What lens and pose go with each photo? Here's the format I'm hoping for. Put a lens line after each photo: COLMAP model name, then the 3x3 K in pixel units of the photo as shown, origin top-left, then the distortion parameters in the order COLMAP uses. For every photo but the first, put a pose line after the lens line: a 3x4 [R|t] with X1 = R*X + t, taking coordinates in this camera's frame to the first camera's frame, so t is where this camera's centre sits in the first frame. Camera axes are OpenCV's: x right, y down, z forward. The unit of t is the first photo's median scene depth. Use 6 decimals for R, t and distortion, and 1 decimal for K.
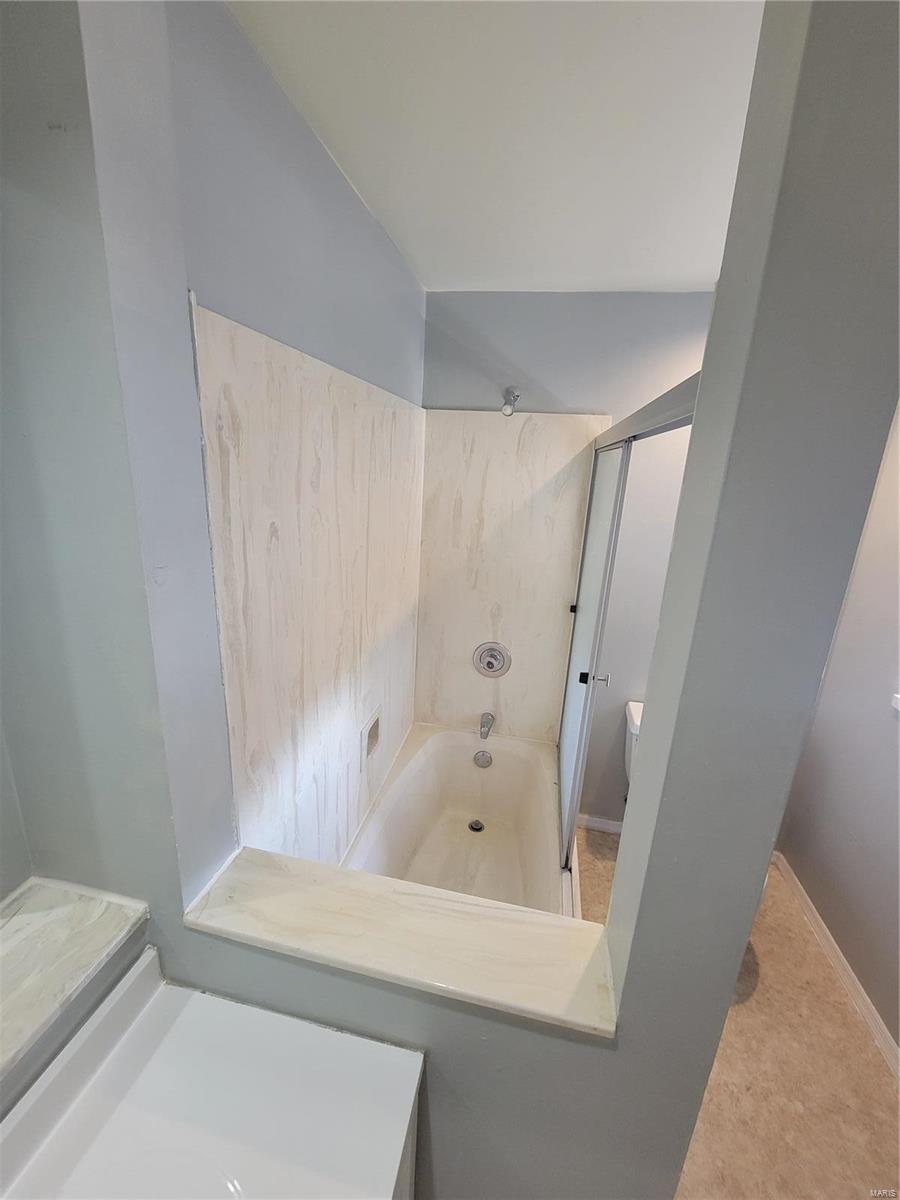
lens RADIAL K [[489.6, 0, 451.4], [0, 489.6, 595.1], [0, 0, 1]] dist [0.003087, -0.004077]
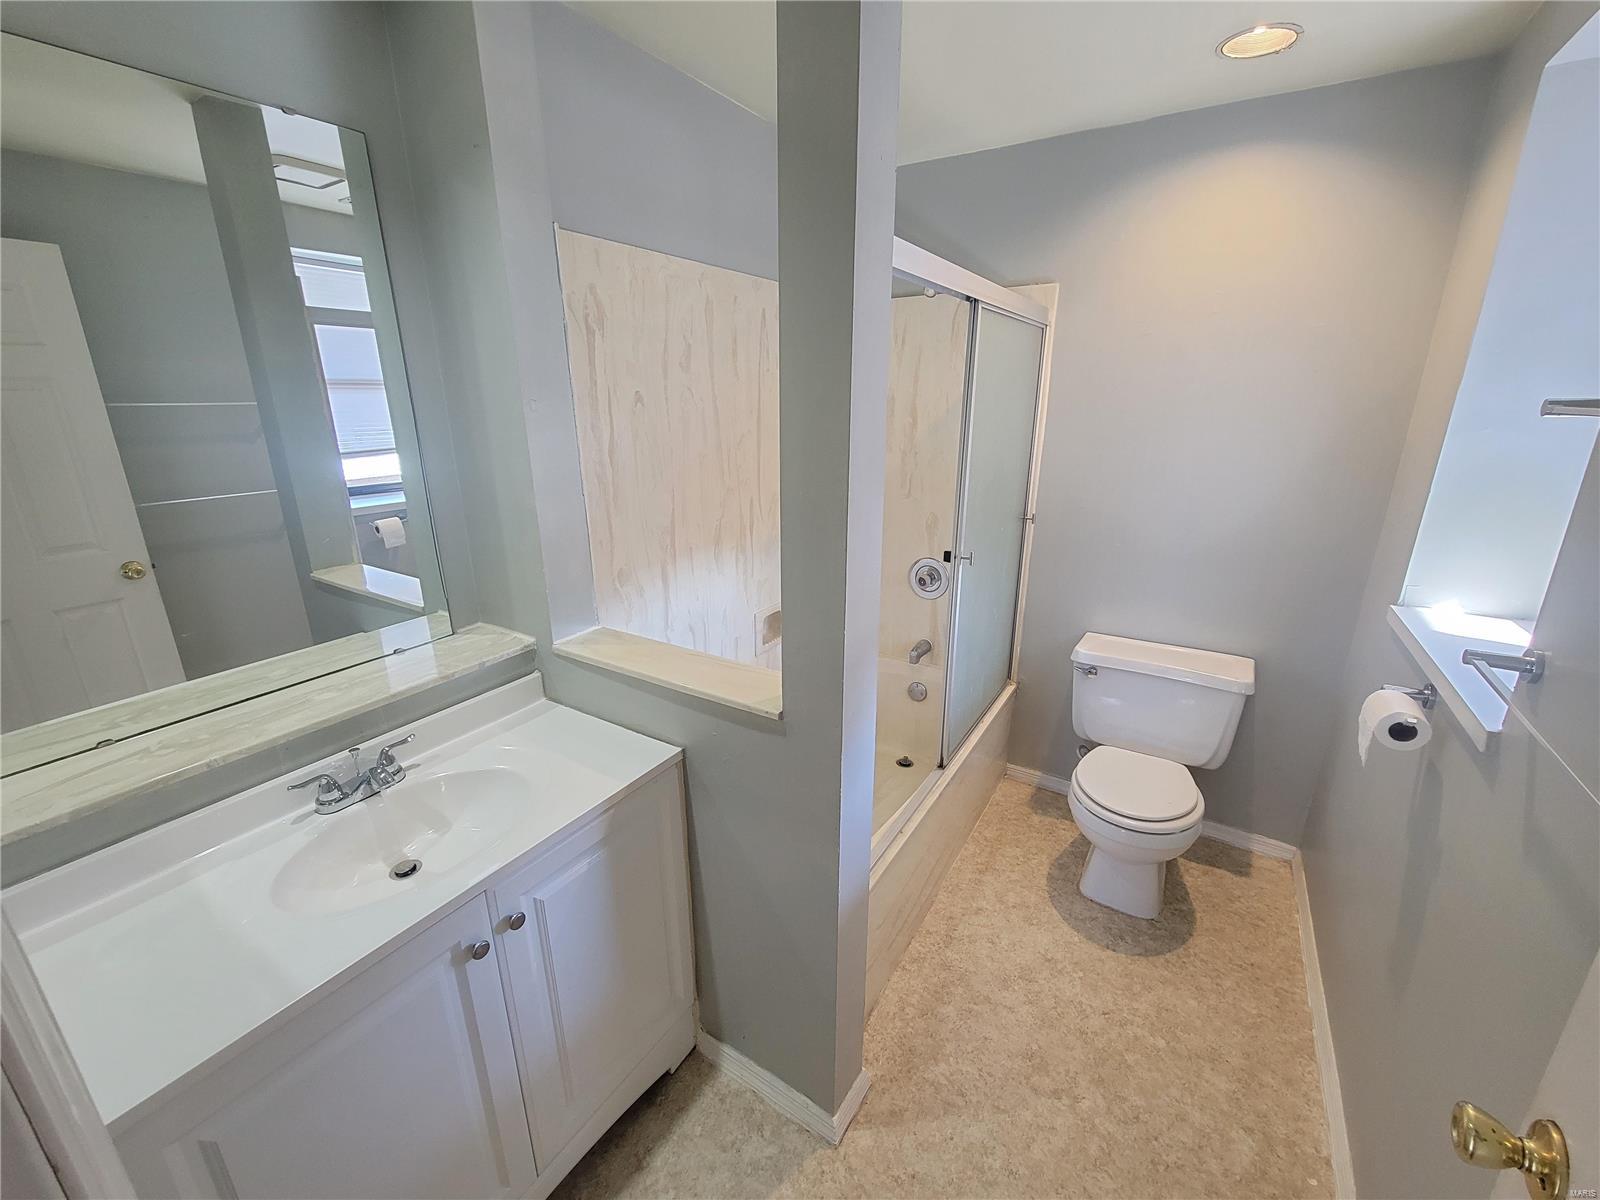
lens RADIAL K [[652.8, 0, 794.8], [0, 652.8, 599.3], [0, 0, 1]] dist [0.003087, -0.004077]
pose [[0.929731, 0.049534, -0.364892, 0.654612], [-0.041065, 0.998677, 0.030937, 0.318742], [0.365942, -0.013778, 0.930536, -0.445026]]
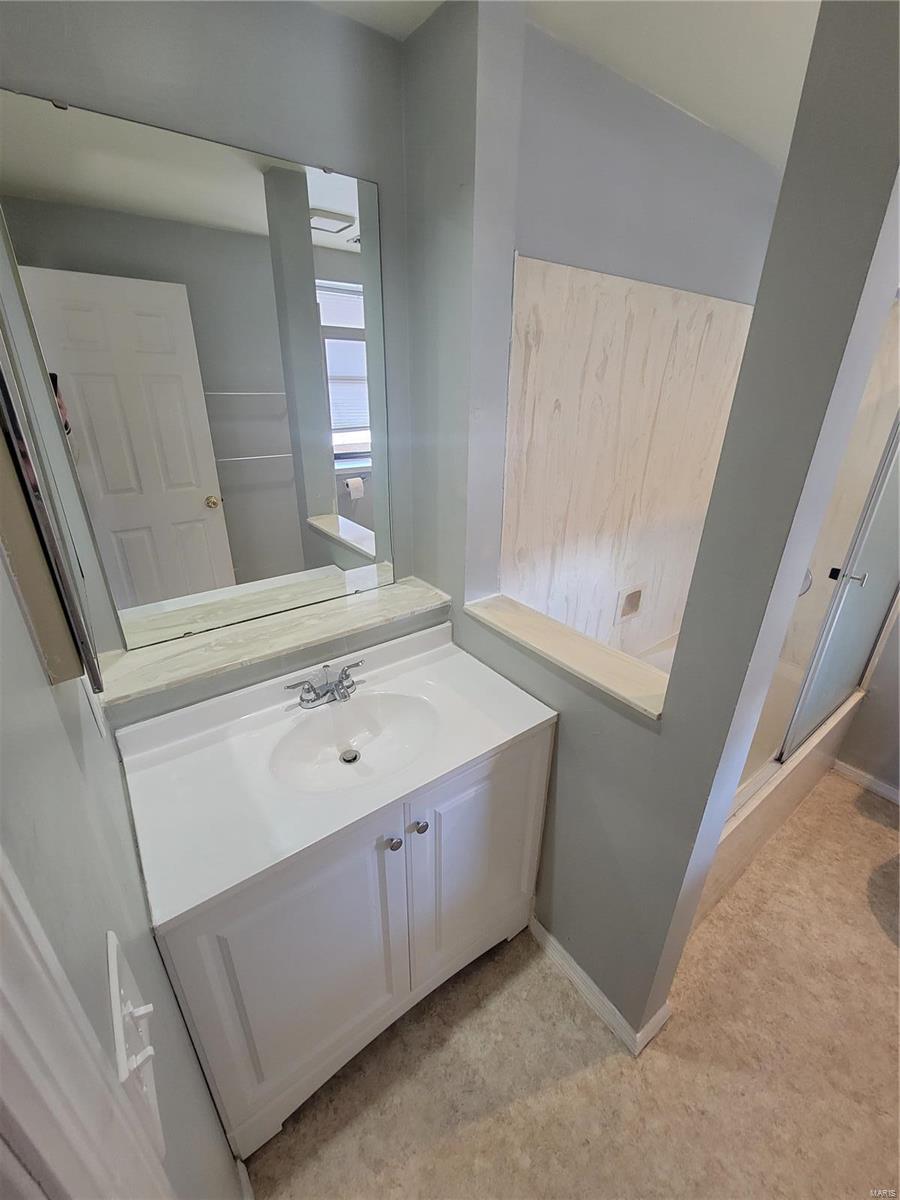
lens RADIAL K [[489.6, 0, 451.4], [0, 489.6, 595.1], [0, 0, 1]] dist [0.003087, -0.004077]
pose [[0.741522, 0.223457, -0.632624, 0.467142], [-0.151205, 0.974308, 0.166915, 0.229780], [0.653669, -0.028115, 0.756258, -0.361133]]
